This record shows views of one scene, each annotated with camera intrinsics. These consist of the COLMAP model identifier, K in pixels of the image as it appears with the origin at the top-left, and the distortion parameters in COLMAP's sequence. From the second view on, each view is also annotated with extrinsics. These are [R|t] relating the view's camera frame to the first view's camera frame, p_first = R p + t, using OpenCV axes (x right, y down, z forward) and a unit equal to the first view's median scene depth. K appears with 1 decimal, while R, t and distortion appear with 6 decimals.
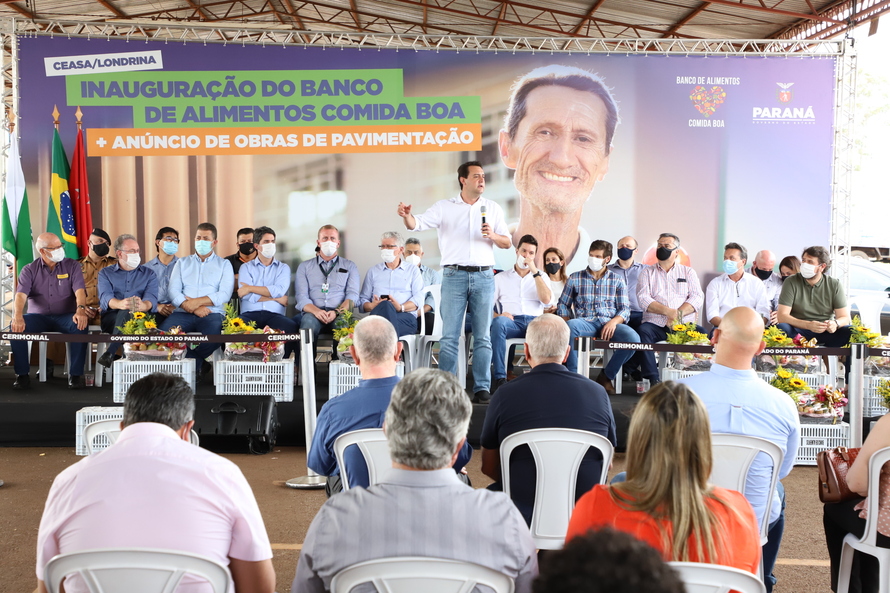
lens RADIAL K [[1698.8, 0, 433.6], [0, 1698.8, 306.9], [0, 0, 1]] dist [0.344744, 0.035361]
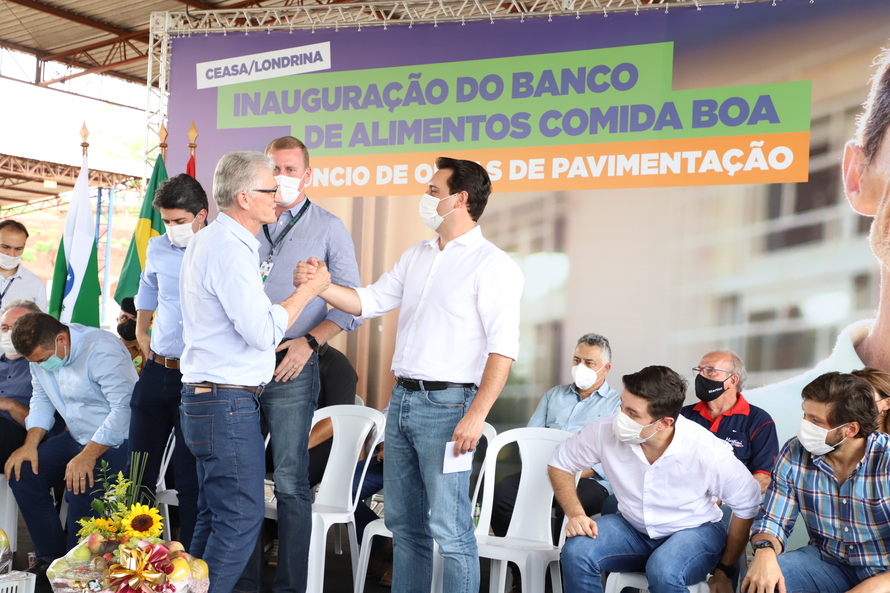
lens RADIAL K [[1305.3, 0, 445.0], [0, 1305.3, 296.5], [0, 0, 1]] dist [0.226368, 0.042874]
pose [[0.864391, 0.033570, -0.501699, 0.140047], [-0.077817, 0.994679, -0.067516, -0.019207], [0.496763, 0.097400, 0.862403, 0.589274]]
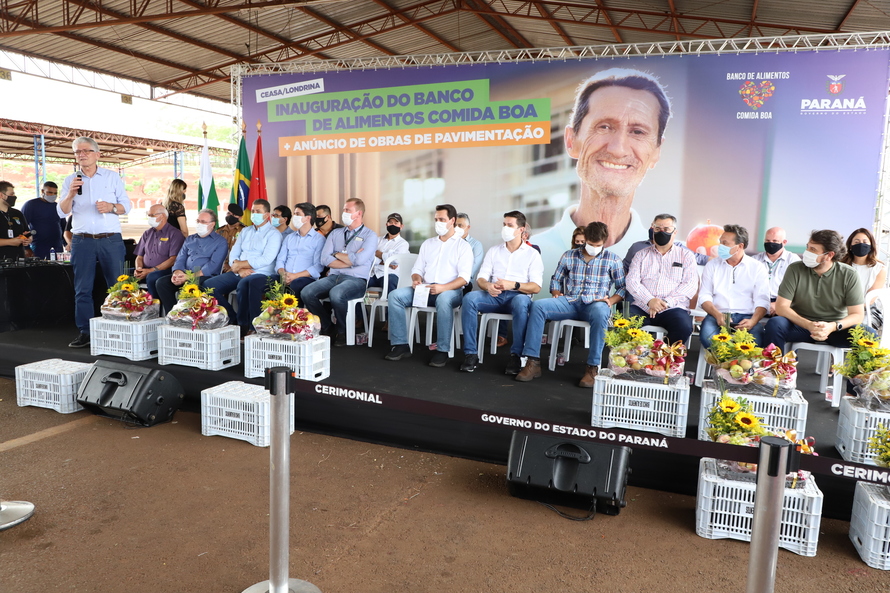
lens RADIAL K [[660.5, 0, 445.0], [0, 660.5, 296.5], [0, 0, 1]] dist [-0.044944, 0.040322]
pose [[0.927228, 0.058521, -0.369898, 0.137368], [-0.035260, 0.996970, 0.069340, -0.013964], [0.372835, -0.051251, 0.926481, 0.538013]]
